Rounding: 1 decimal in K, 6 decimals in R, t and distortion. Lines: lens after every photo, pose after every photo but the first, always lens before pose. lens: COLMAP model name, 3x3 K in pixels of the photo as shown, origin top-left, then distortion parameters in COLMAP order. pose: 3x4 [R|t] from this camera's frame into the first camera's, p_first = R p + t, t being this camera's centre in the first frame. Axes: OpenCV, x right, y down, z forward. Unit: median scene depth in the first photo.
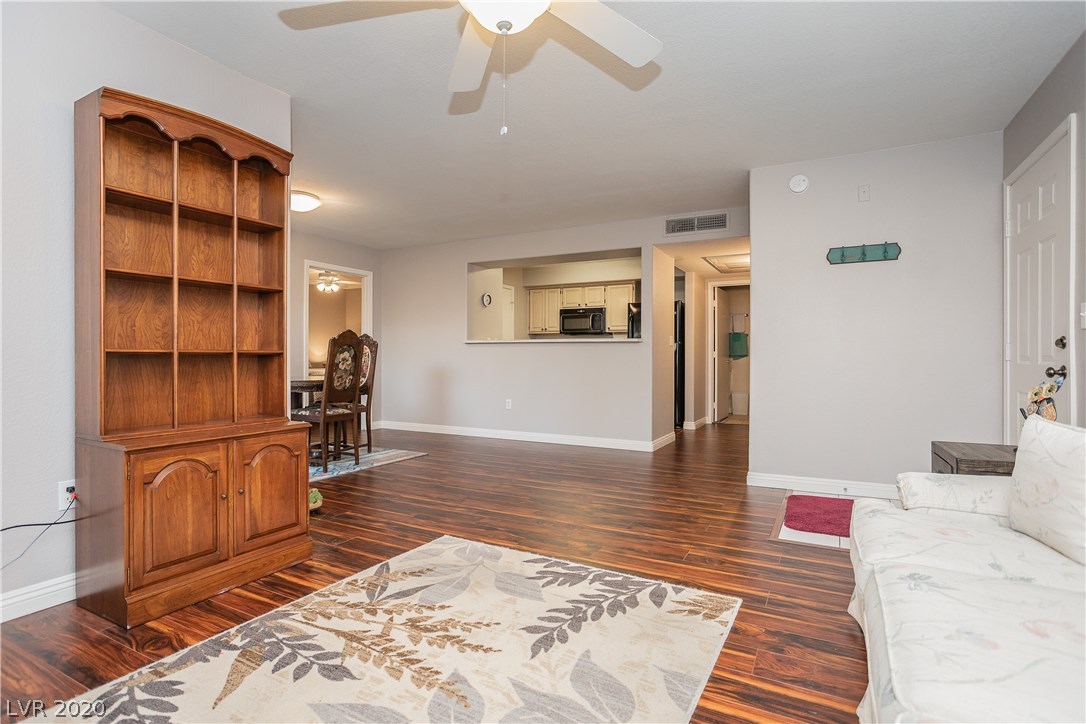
lens RADIAL K [[538.5, 0, 542.9], [0, 538.5, 358.7], [0, 0, 1]] dist [-0.054352, 0.031248]
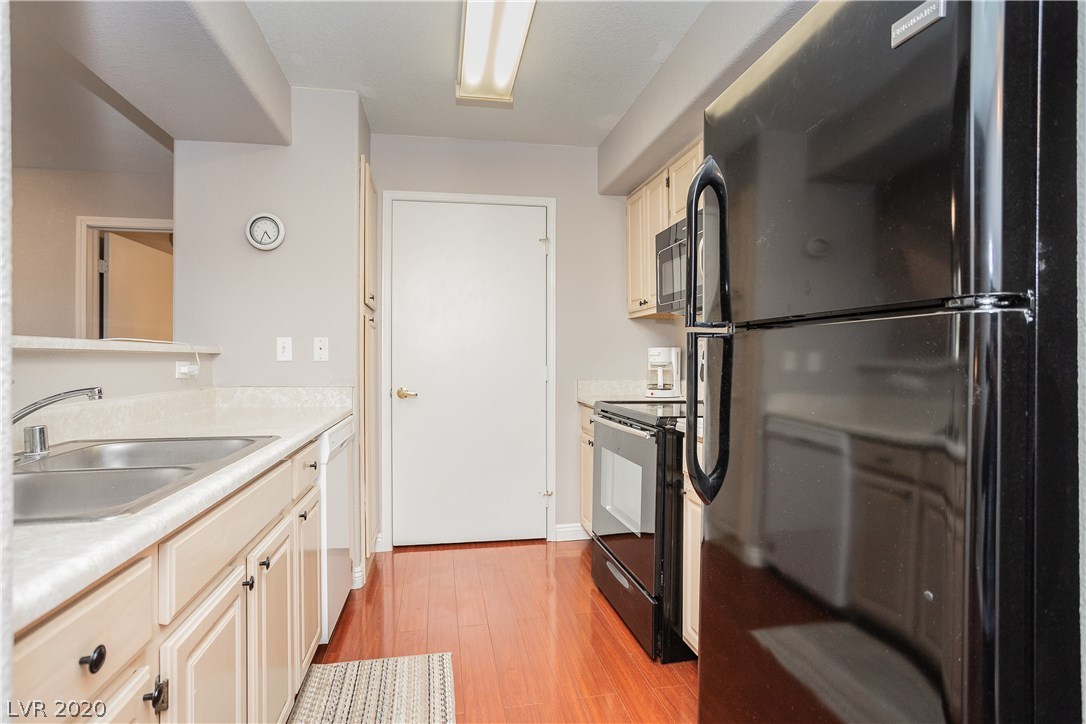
lens RADIAL K [[531.6, 0, 528.1], [0, 531.6, 359.1], [0, 0, 1]] dist [-0.058084, 0.030598]
pose [[0.622039, -0.002649, -0.782982, 0.740372], [0.002592, 0.999996, -0.001323, -0.061655], [0.782982, -0.001207, 0.622043, 2.444613]]
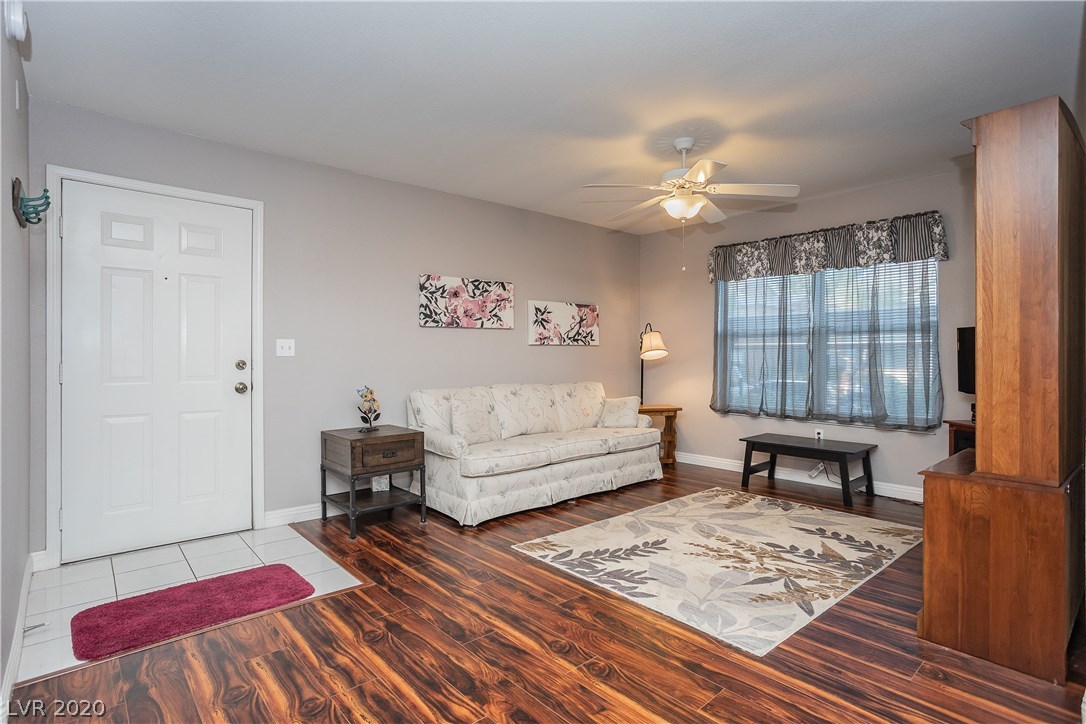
lens RADIAL K [[538.5, 0, 542.9], [0, 538.5, 358.7], [0, 0, 1]] dist [-0.054352, 0.031248]
pose [[-0.938223, -0.001918, 0.346026, -0.168966], [0.000478, 0.999977, 0.006838, -0.052867], [-0.346031, 0.006581, -0.938200, 1.887495]]
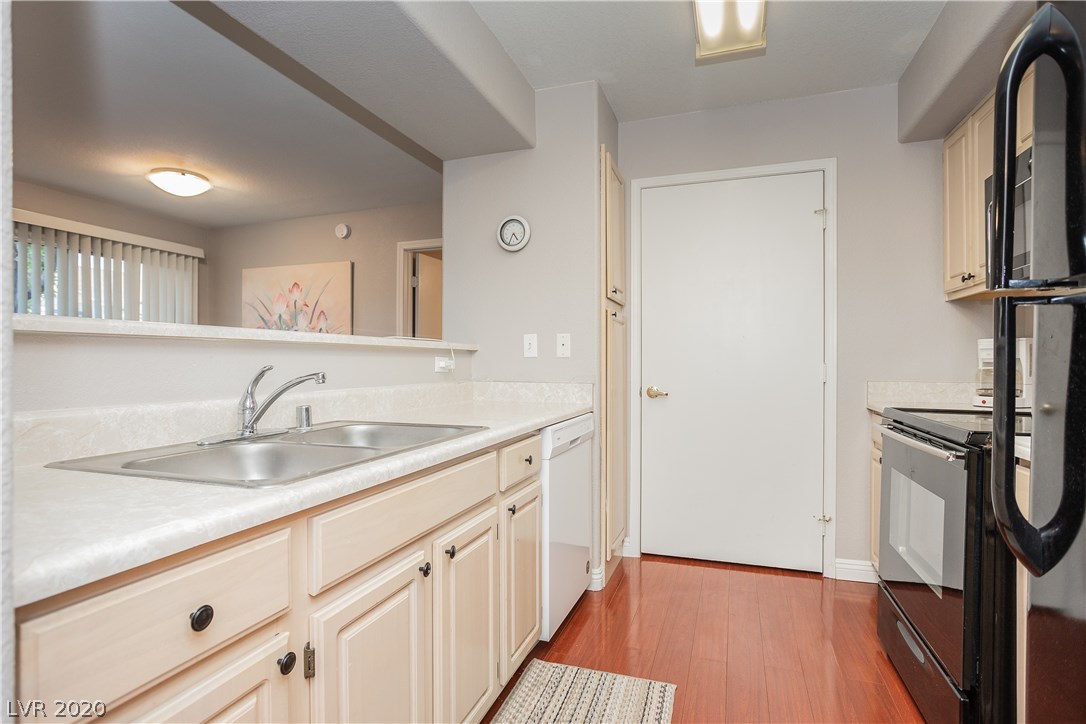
lens RADIAL K [[533.5, 0, 543.3], [0, 533.5, 365.0], [0, 0, 1]] dist [-0.059178, 0.032466]
pose [[0.158697, 0.001833, -0.987326, 0.708003], [0.001701, 0.999996, 0.002130, -0.048260], [0.987326, -0.002017, 0.158694, 2.554627]]
